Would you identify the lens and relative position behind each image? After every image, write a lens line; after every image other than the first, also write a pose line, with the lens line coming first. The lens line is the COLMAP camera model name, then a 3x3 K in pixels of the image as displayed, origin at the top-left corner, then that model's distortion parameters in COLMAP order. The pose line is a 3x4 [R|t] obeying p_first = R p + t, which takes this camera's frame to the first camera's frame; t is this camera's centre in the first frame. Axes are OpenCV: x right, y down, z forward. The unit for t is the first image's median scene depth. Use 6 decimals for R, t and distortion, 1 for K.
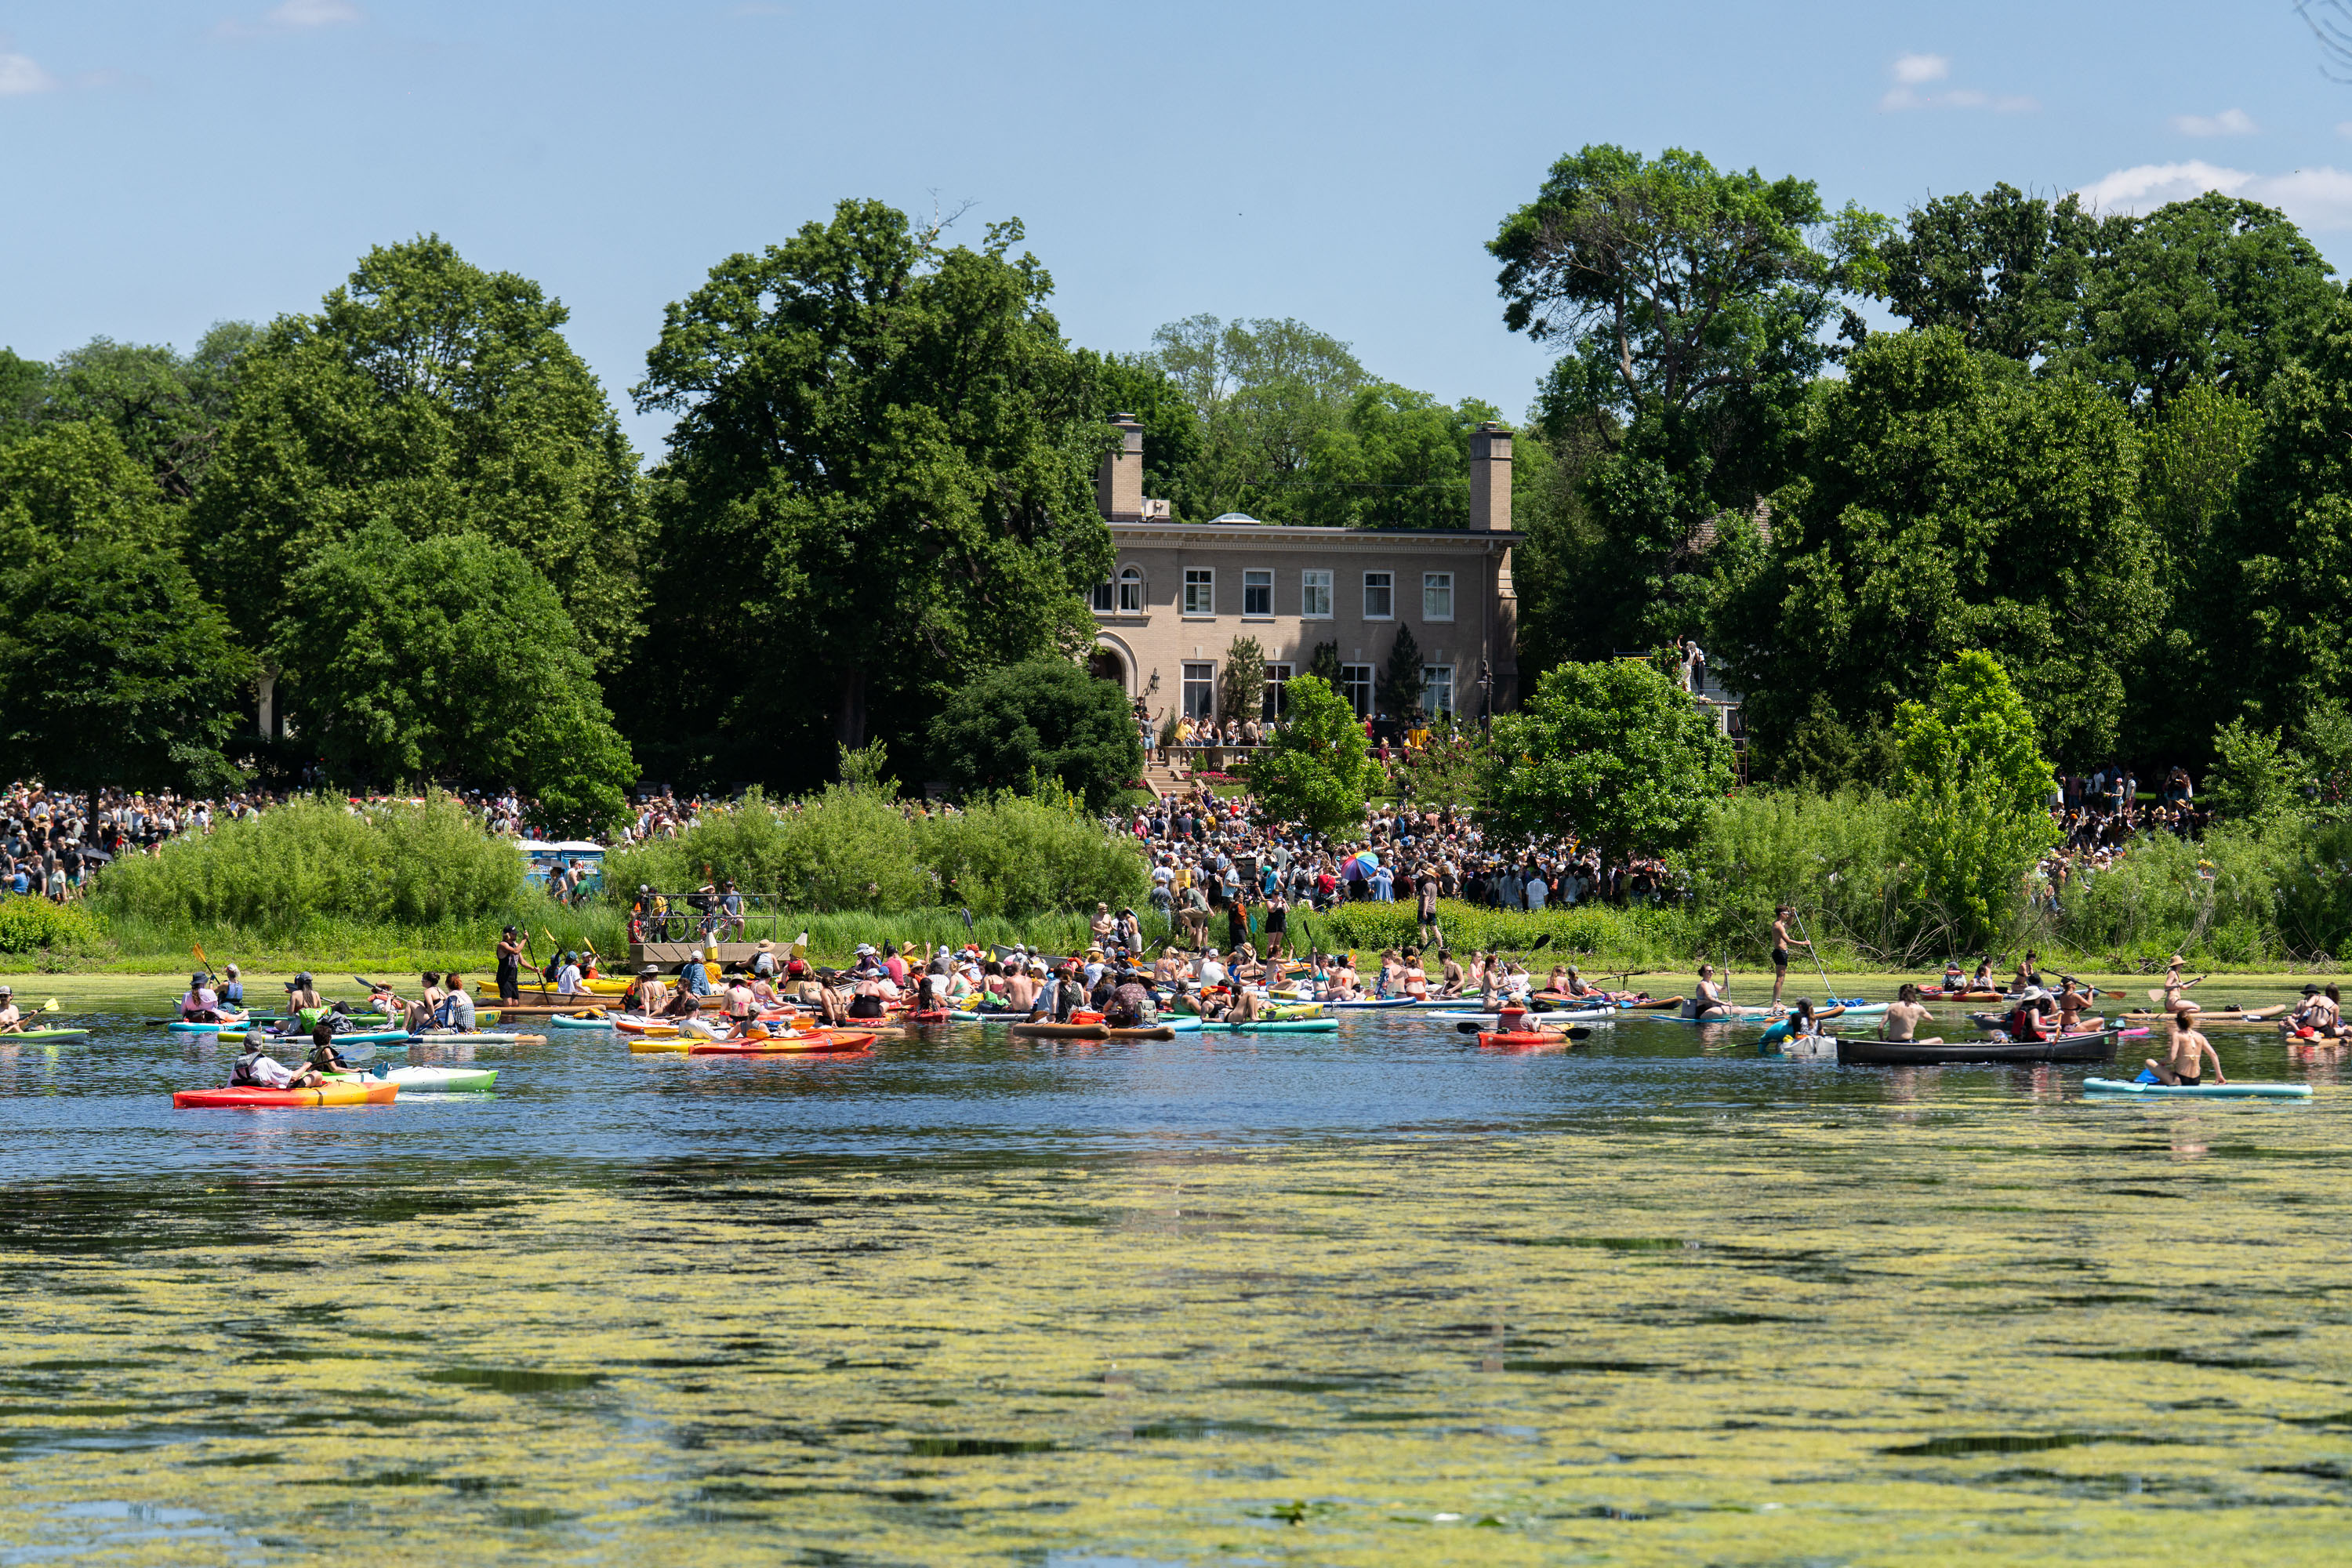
lens RADIAL K [[7652.9, 0, 1174.9], [0, 7652.9, 779.4], [0, 0, 1]] dist [0.044924, 0.000000]
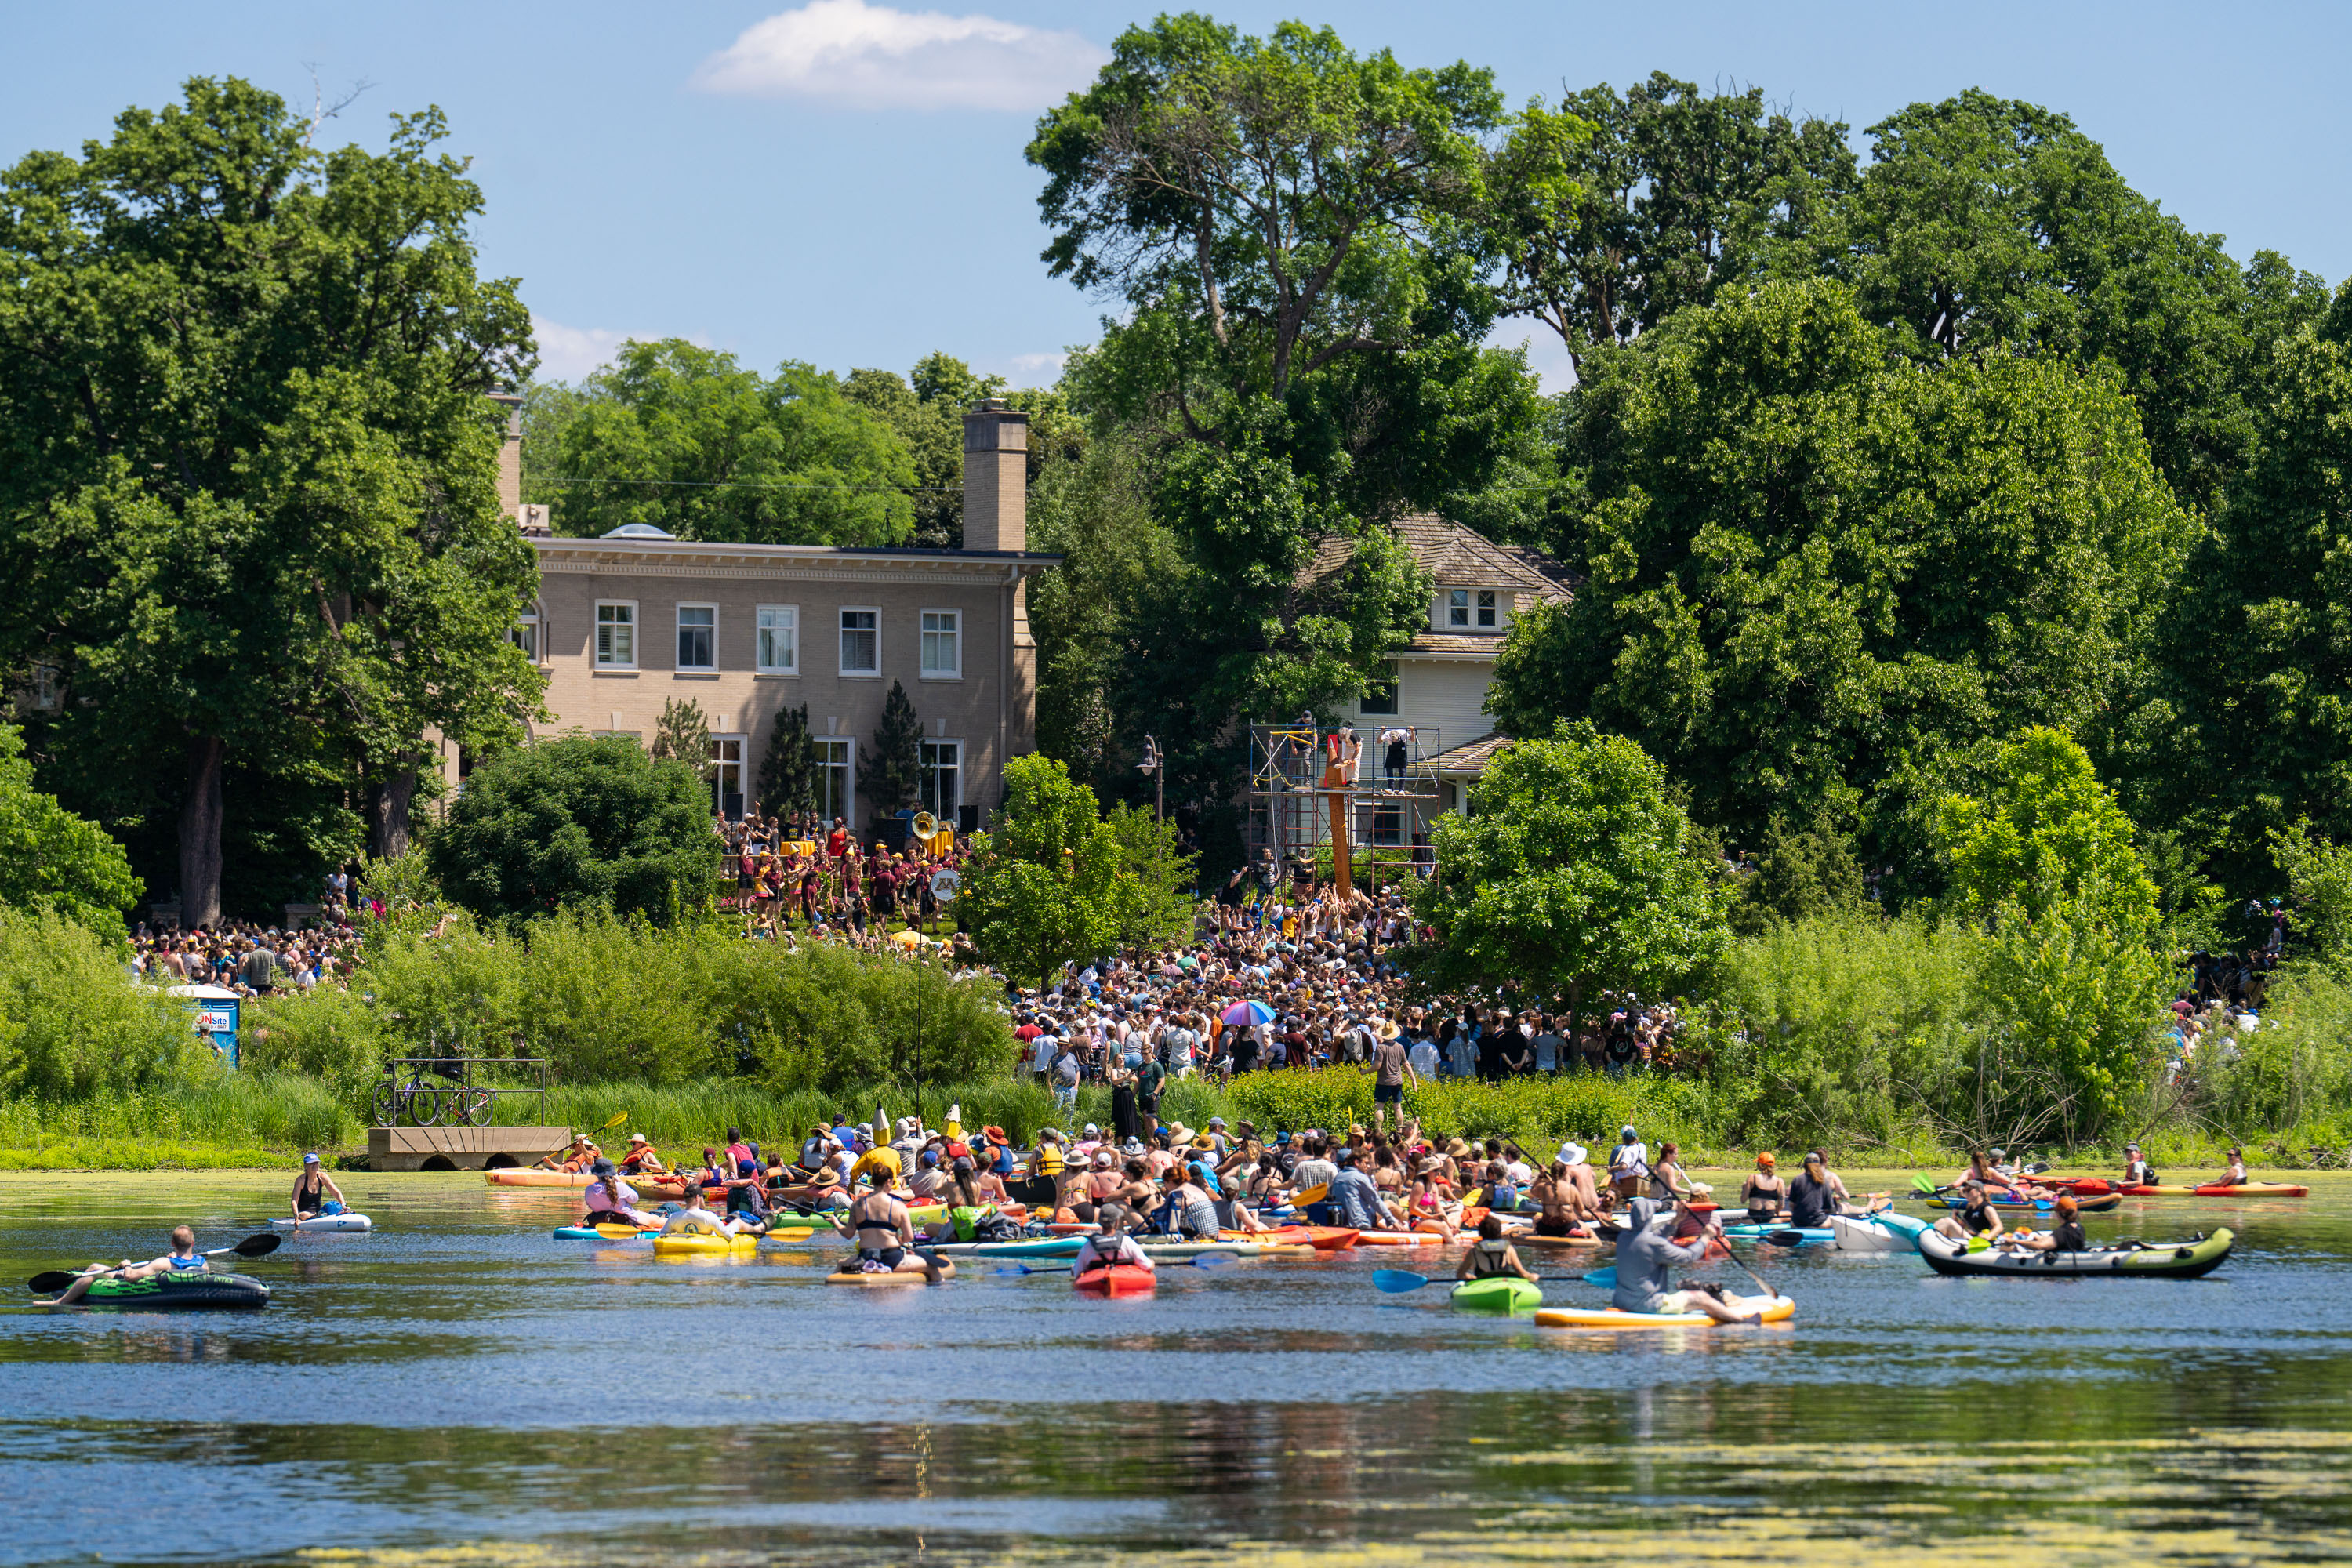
lens RADIAL K [[11365.8, 0, 1176.6], [0, 11365.8, 787.5], [0, 0, 1]] dist [0.027721, 0.000000]
pose [[0.986928, 0.004531, 0.161100, -0.125686], [-0.002880, 0.999941, -0.010477, 0.000399], [-0.161138, 0.009876, 0.986882, -0.048426]]
